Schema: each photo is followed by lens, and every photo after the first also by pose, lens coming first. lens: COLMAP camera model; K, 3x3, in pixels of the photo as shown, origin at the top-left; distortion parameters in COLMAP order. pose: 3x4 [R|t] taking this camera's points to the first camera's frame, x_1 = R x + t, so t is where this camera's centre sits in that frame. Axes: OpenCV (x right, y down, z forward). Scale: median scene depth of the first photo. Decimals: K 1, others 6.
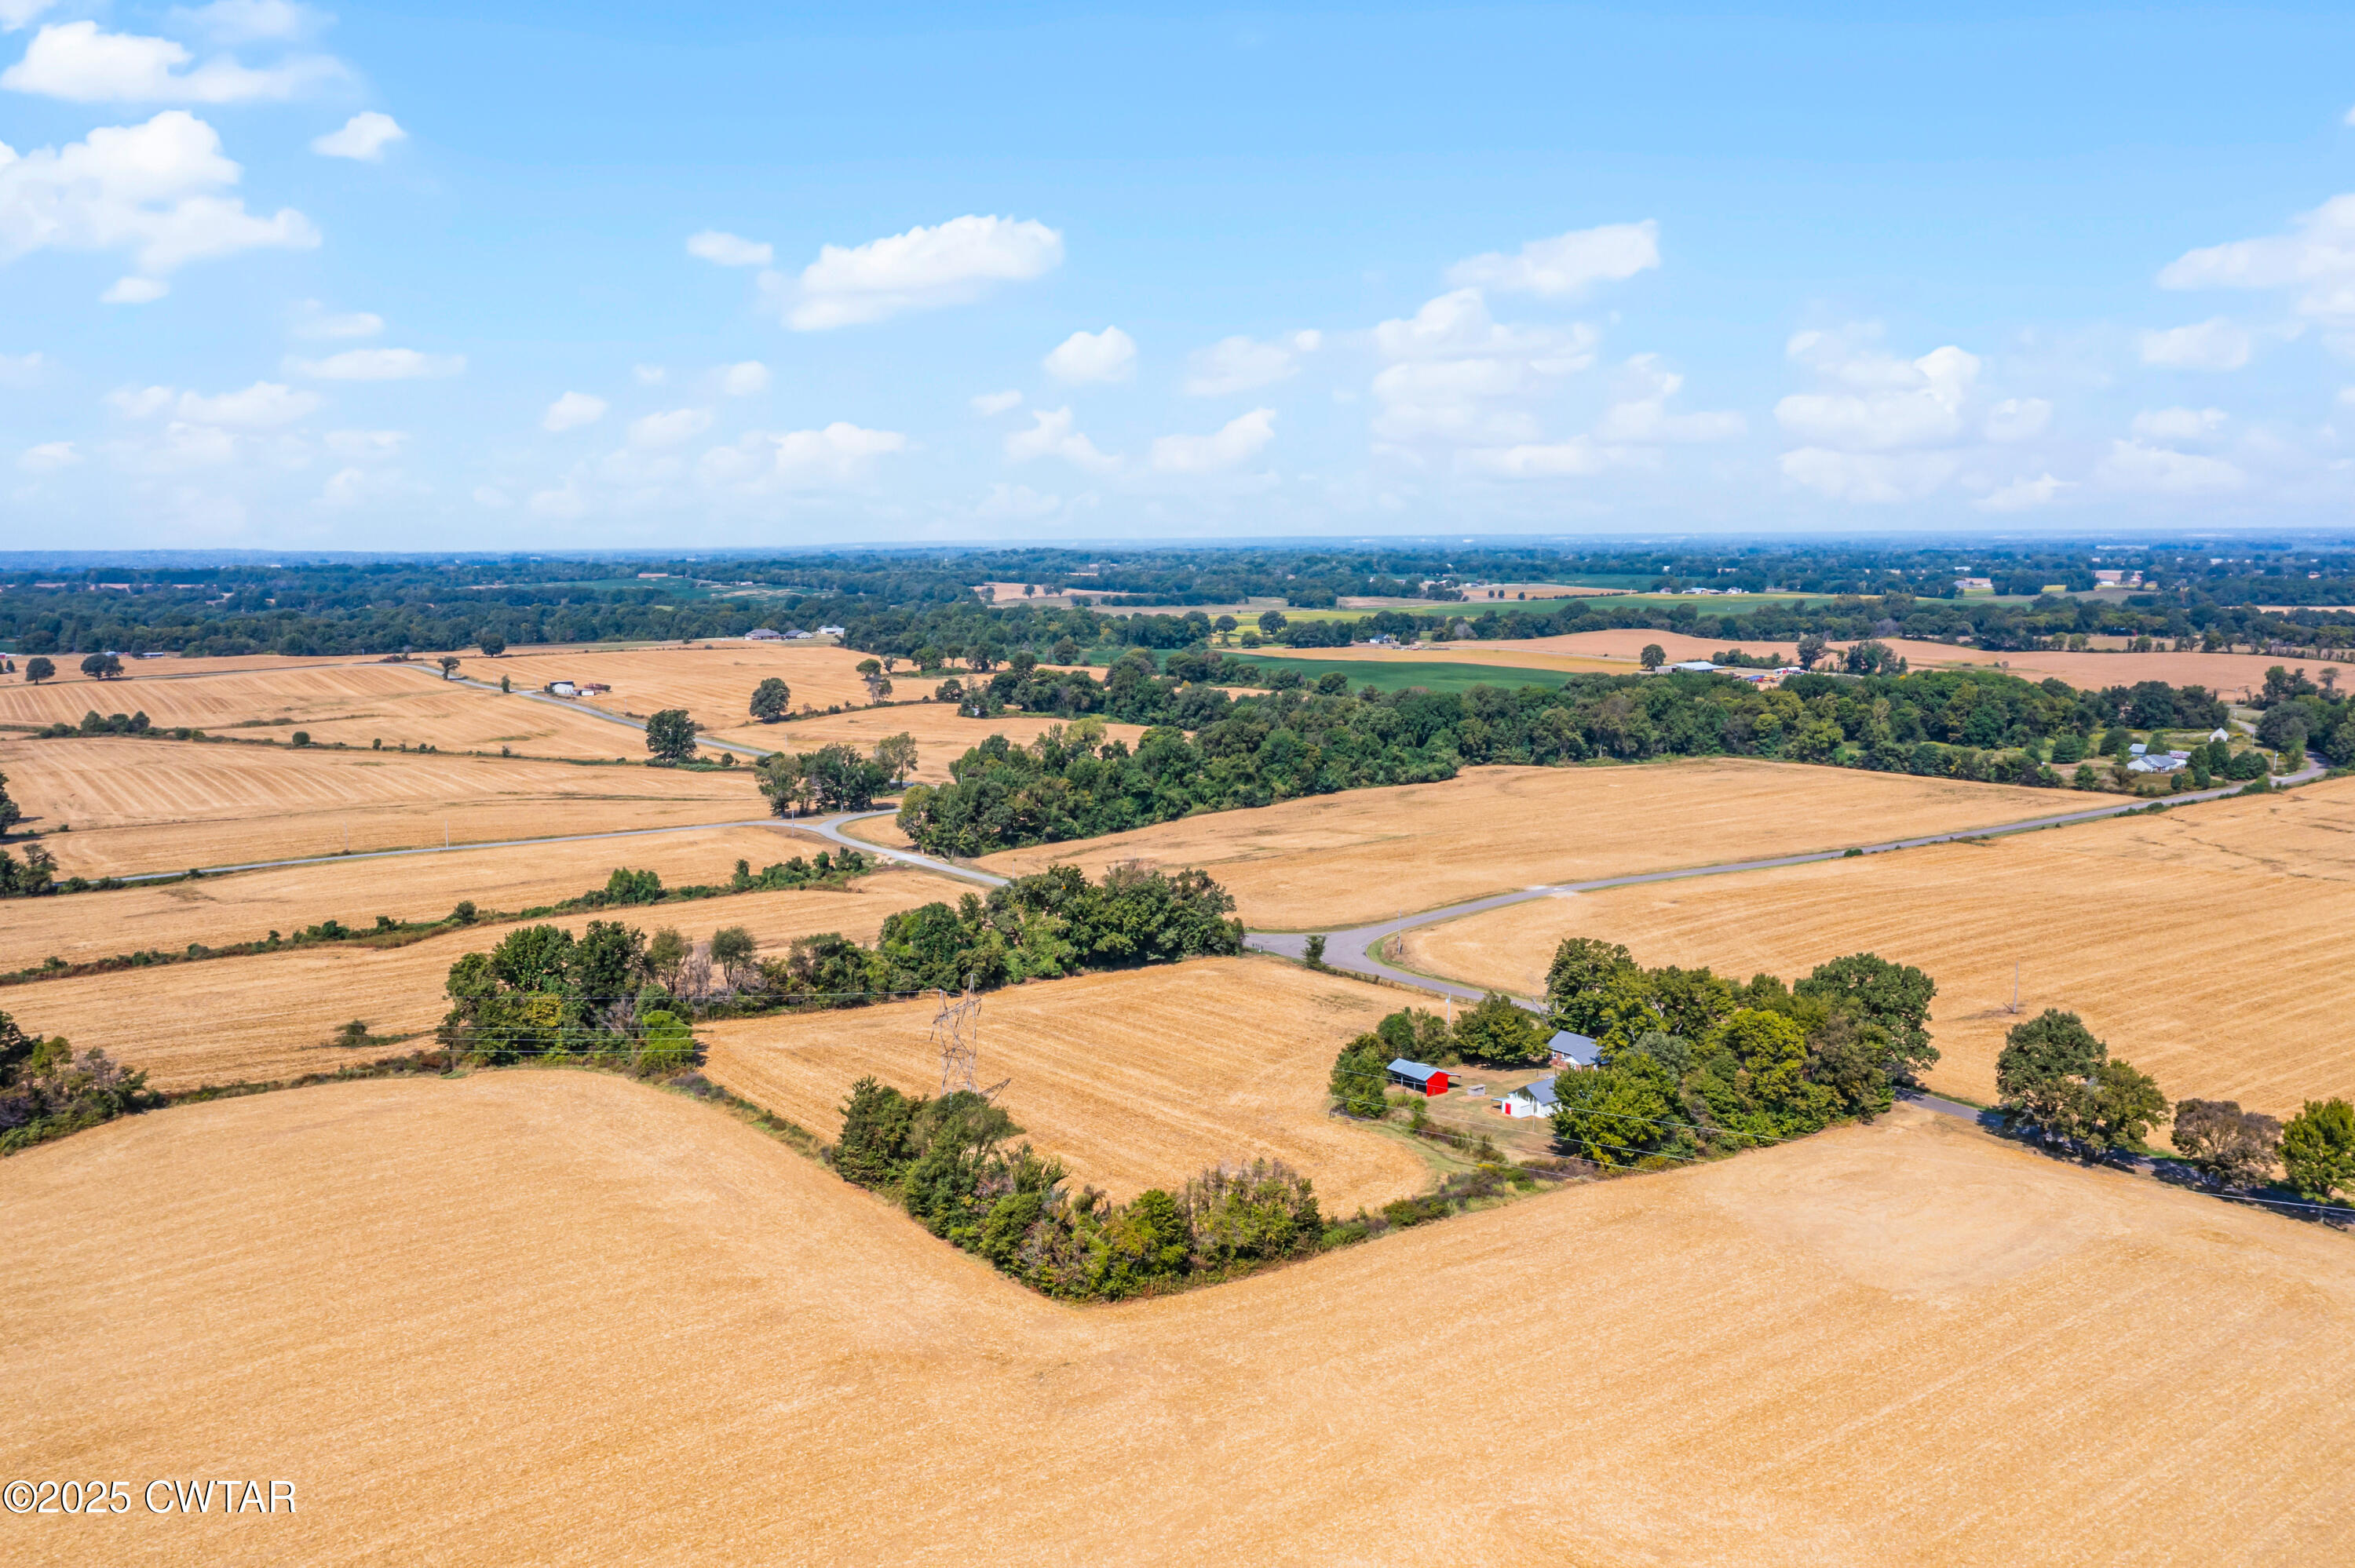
lens RADIAL K [[1899.3, 0, 1177.5], [0, 1899.3, 784.0], [0, 0, 1]] dist [0.002758, 0.003440]
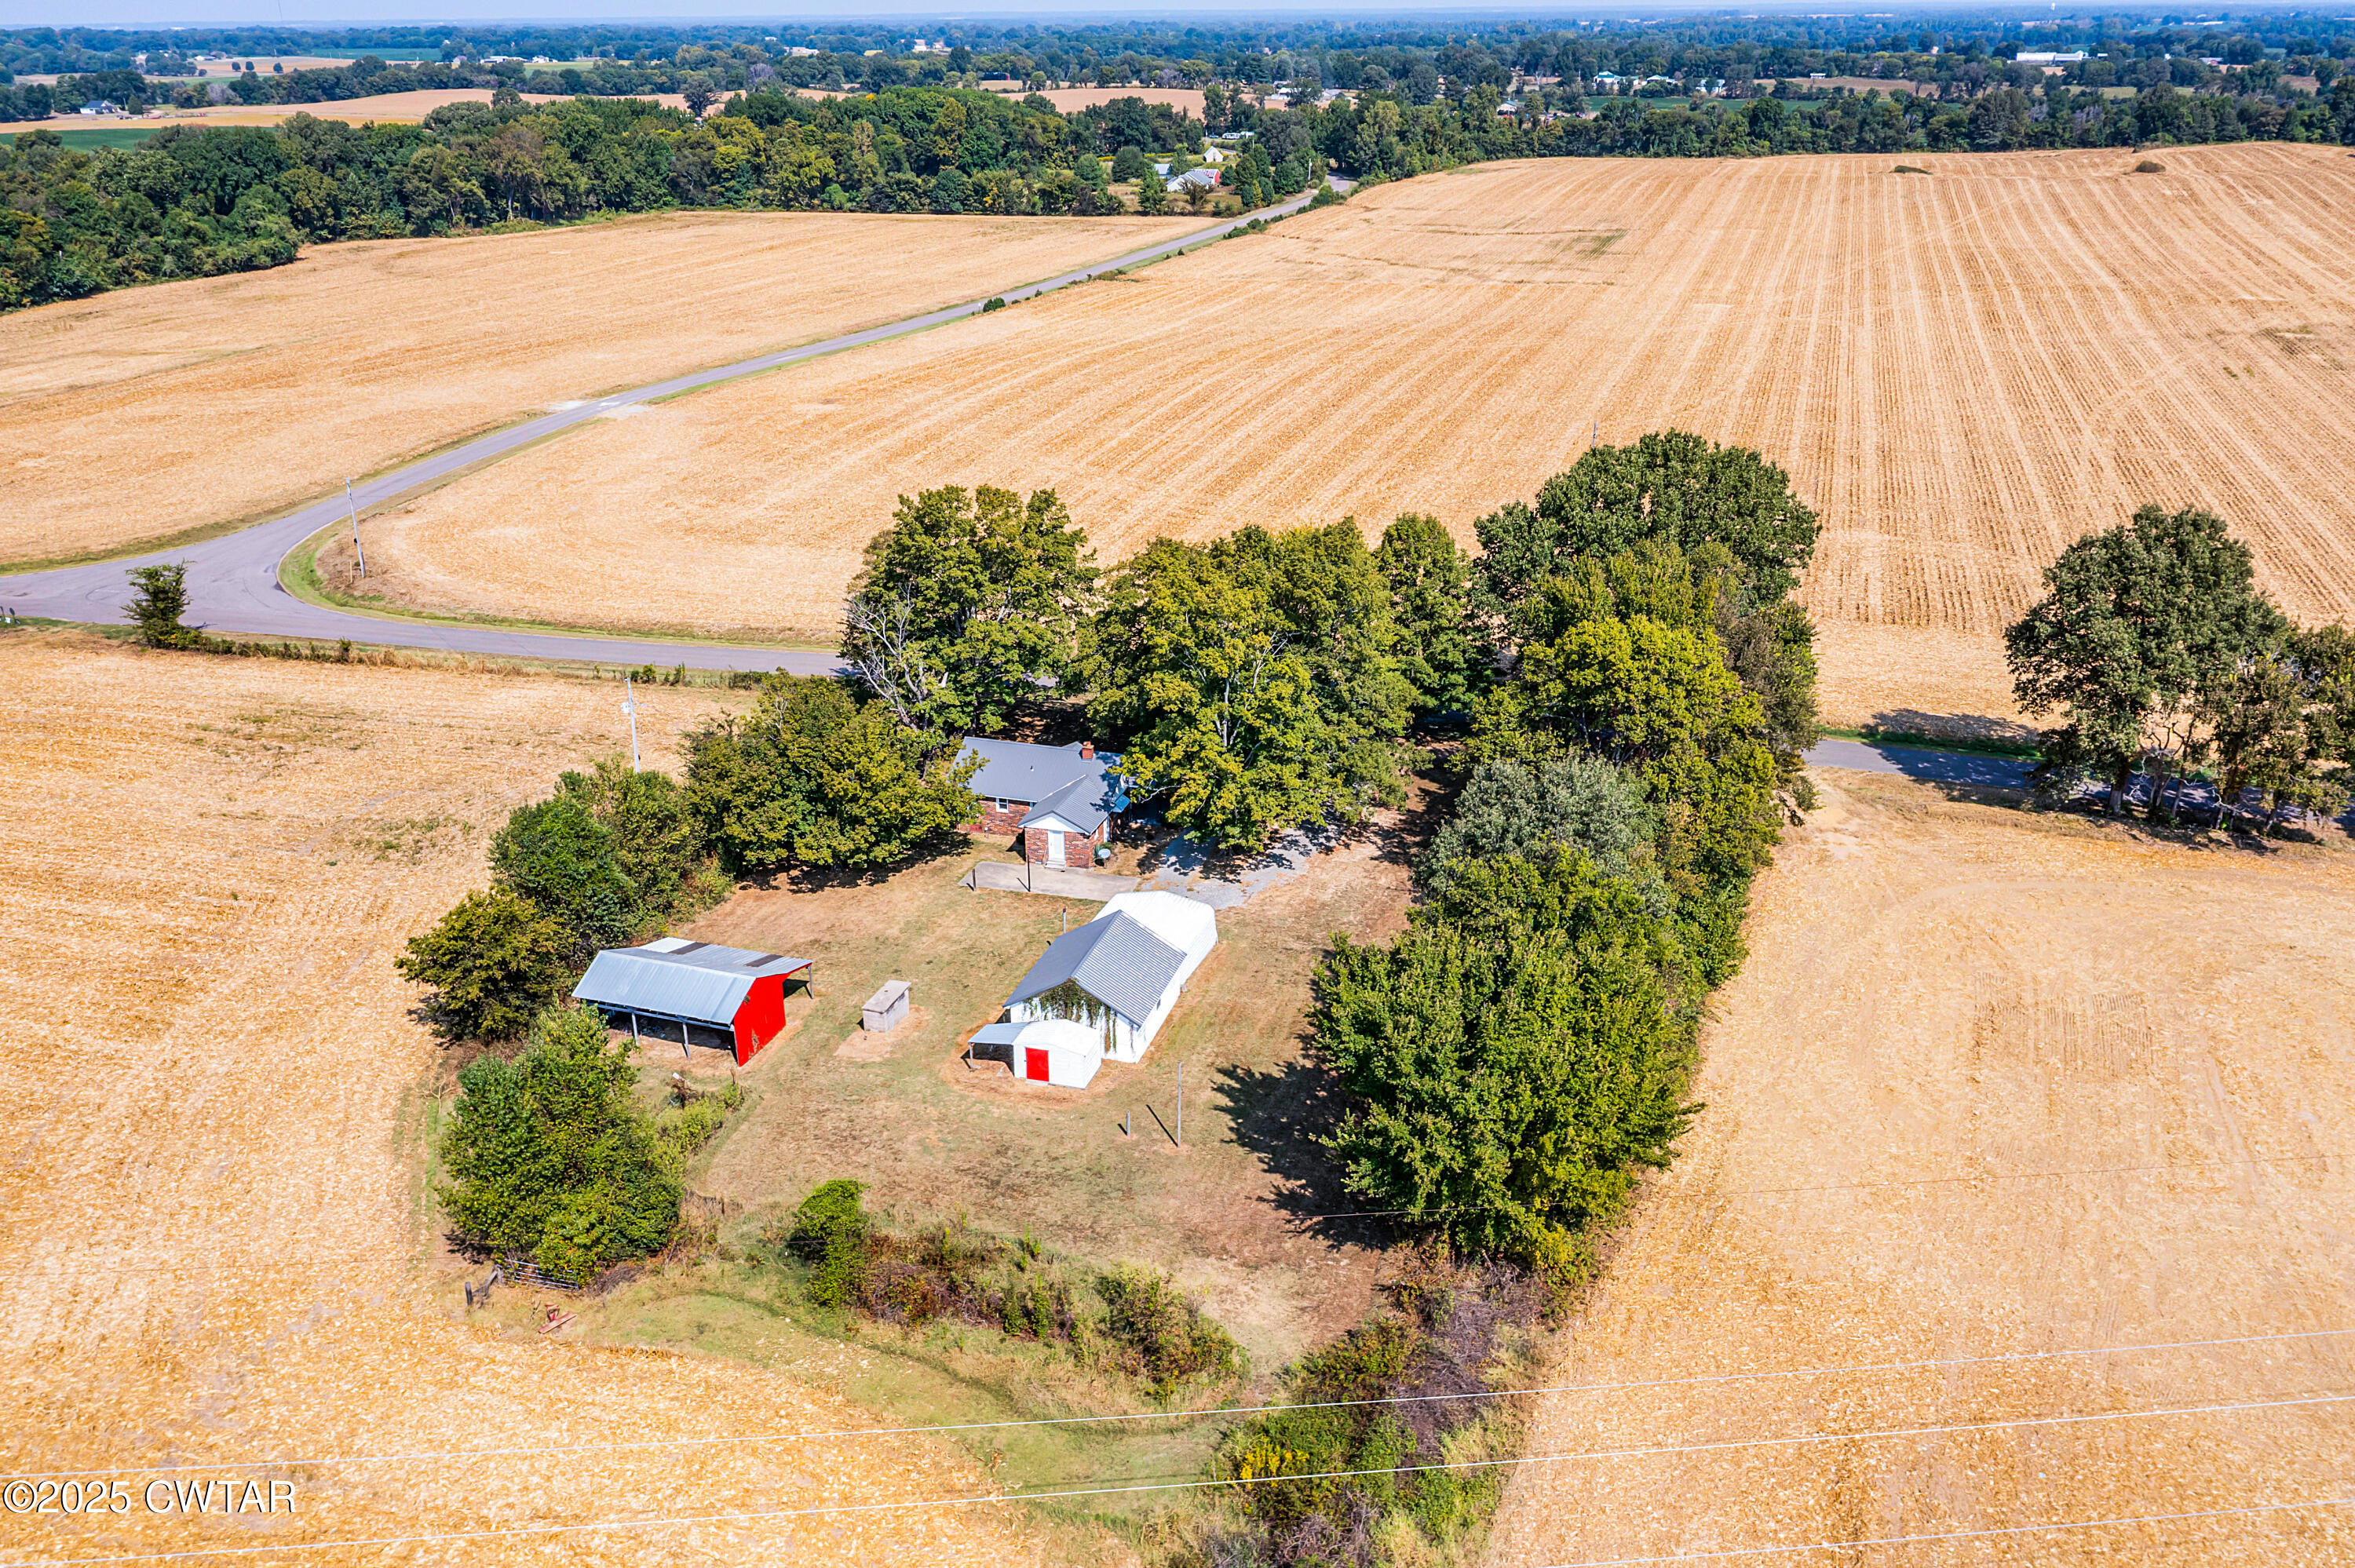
lens RADIAL K [[1901.6, 0, 1177.5], [0, 1901.6, 784.0], [0, 0, 1]] dist [0.000904, 0.015388]
pose [[0.822130, -0.217027, 0.526309, 0.013684], [0.080969, 0.959662, 0.269245, 0.015697], [-0.563512, -0.178740, 0.806540, 0.265907]]
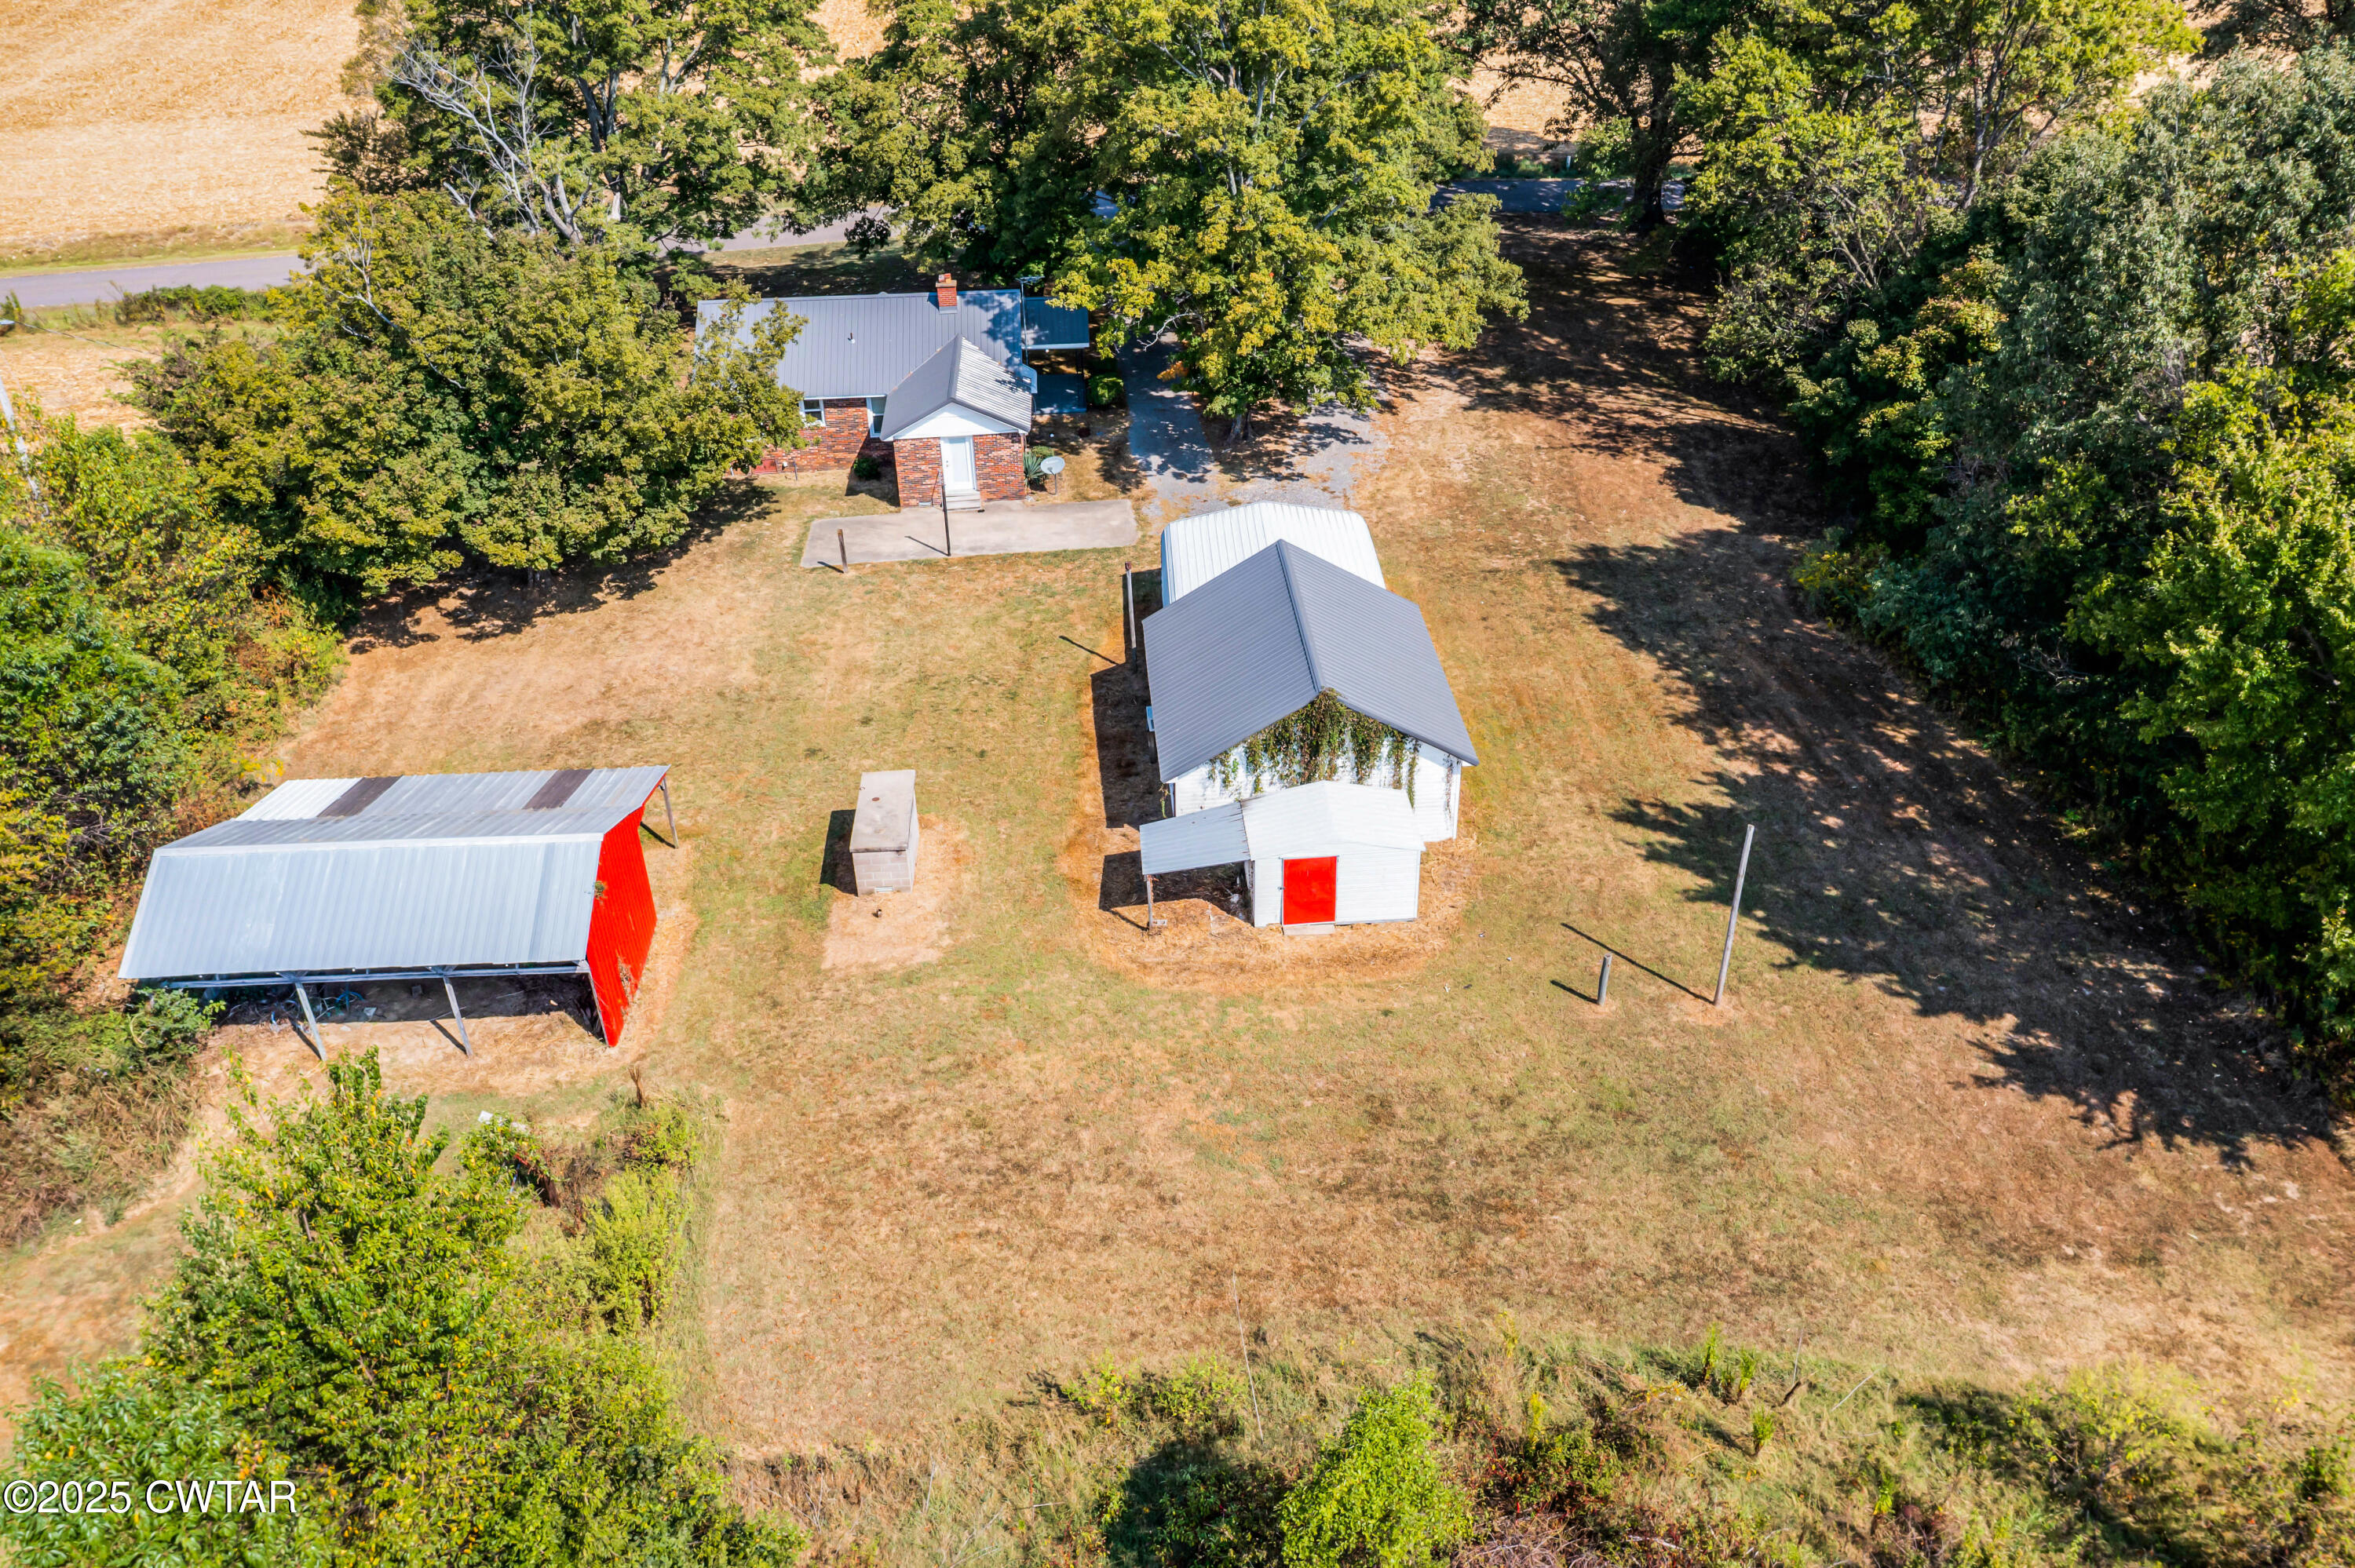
lens RADIAL K [[1901.6, 0, 1177.5], [0, 1901.6, 784.0], [0, 0, 1]] dist [0.000904, 0.015388]
pose [[0.564933, -0.450609, 0.691232, 0.026658], [0.131285, 0.876134, 0.463847, 0.034741], [-0.814626, -0.171294, 0.554115, 0.333692]]
